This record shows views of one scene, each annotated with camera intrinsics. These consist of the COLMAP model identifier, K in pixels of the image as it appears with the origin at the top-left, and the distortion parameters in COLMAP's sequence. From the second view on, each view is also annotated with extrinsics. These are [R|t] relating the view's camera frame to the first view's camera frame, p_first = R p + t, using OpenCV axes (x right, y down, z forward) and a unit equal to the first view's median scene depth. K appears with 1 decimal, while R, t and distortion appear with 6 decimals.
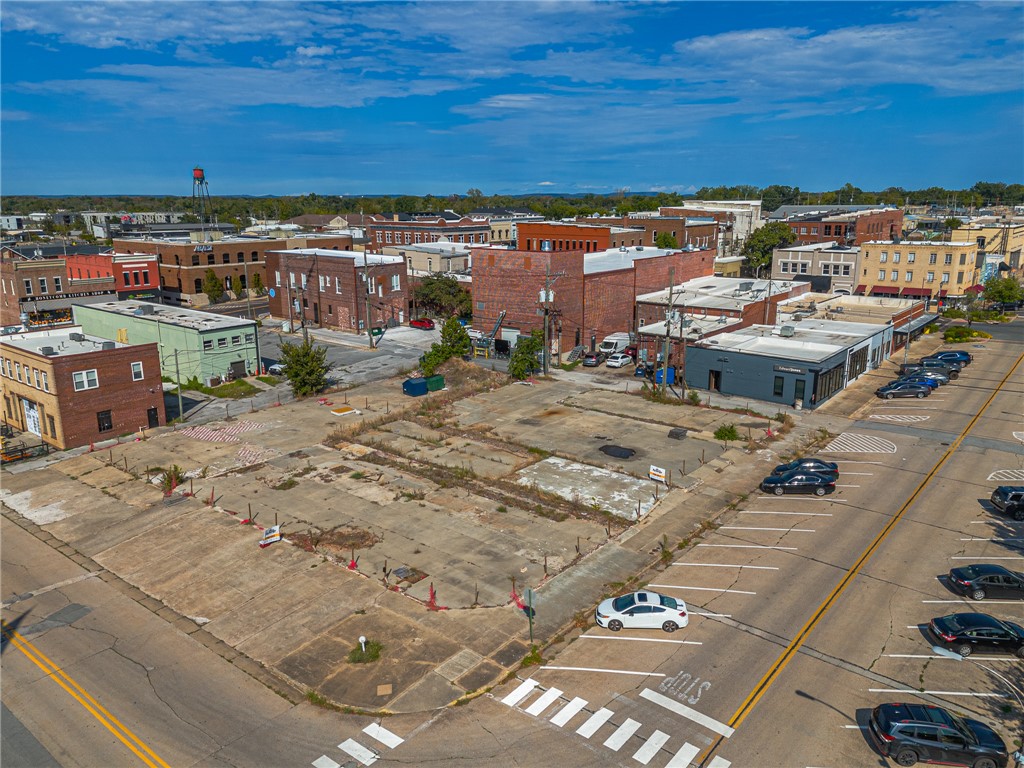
lens RADIAL K [[755.6, 0, 512.0], [0, 755.6, 384.0], [0, 0, 1]] dist [0.066157, -0.059474]
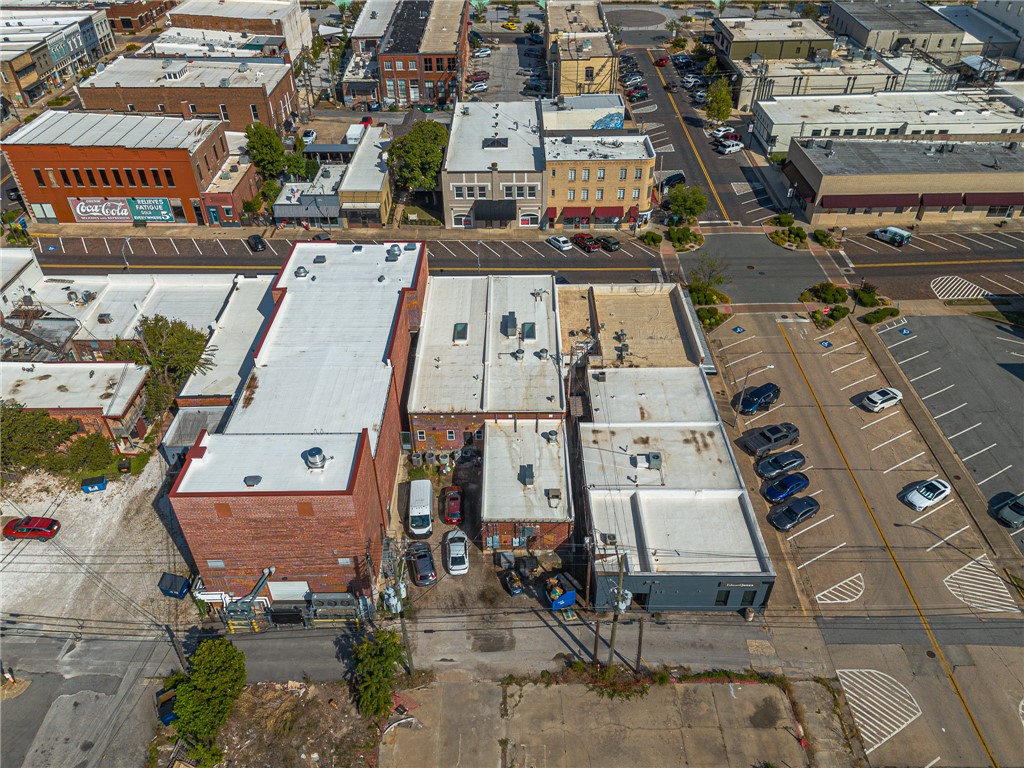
lens RADIAL K [[755.6, 0, 512.0], [0, 755.6, 384.0], [0, 0, 1]] dist [0.066157, -0.059474]
pose [[0.772698, -0.389408, 0.501297, -0.161776], [0.156717, 0.882308, 0.443815, -0.688628], [-0.615124, -0.264374, 0.742785, 0.696793]]
